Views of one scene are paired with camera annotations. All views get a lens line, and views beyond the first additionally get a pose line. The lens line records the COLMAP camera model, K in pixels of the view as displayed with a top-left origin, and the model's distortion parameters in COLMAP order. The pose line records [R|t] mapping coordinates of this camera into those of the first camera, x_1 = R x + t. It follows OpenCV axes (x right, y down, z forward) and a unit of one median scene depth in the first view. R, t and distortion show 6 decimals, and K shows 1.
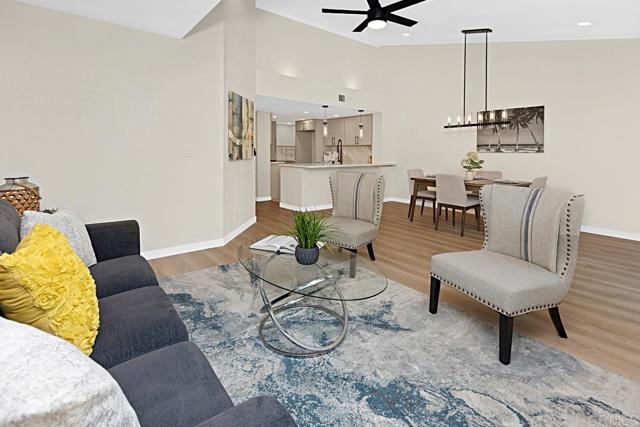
lens RADIAL K [[321.9, 0, 307.5], [0, 321.9, 153.9], [0, 0, 1]] dist [0.001482, 0.000421]
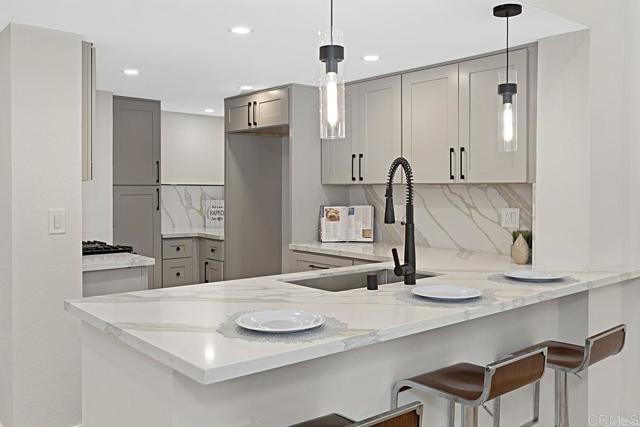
lens RADIAL K [[570.5, 0, 324.6], [0, 570.5, 190.8], [0, 0, 1]] dist [0.000487, 0.002029]
pose [[0.999443, -0.008277, 0.032336, 0.059950], [0.008317, 0.999965, -0.001098, -0.030756], [-0.032326, 0.001366, 0.999476, 0.816161]]
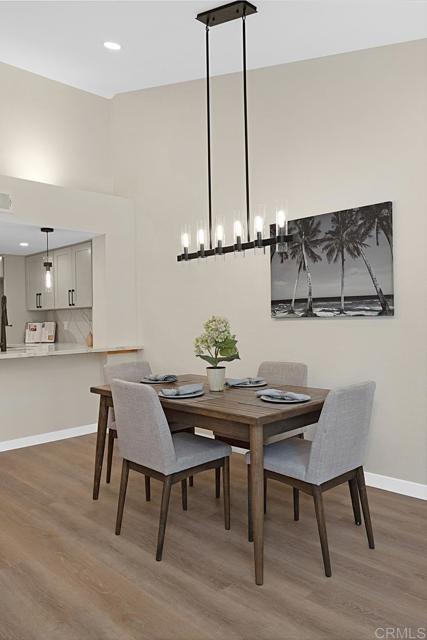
lens RADIAL K [[487.8, 0, 243.6], [0, 487.8, 317.9], [0, 0, 1]] dist [0.003185, -0.004272]
pose [[0.989598, -0.024912, 0.141687, 0.416507], [0.026285, 0.999624, -0.007826, -0.001242], [-0.141439, 0.011468, 0.989881, 0.377096]]
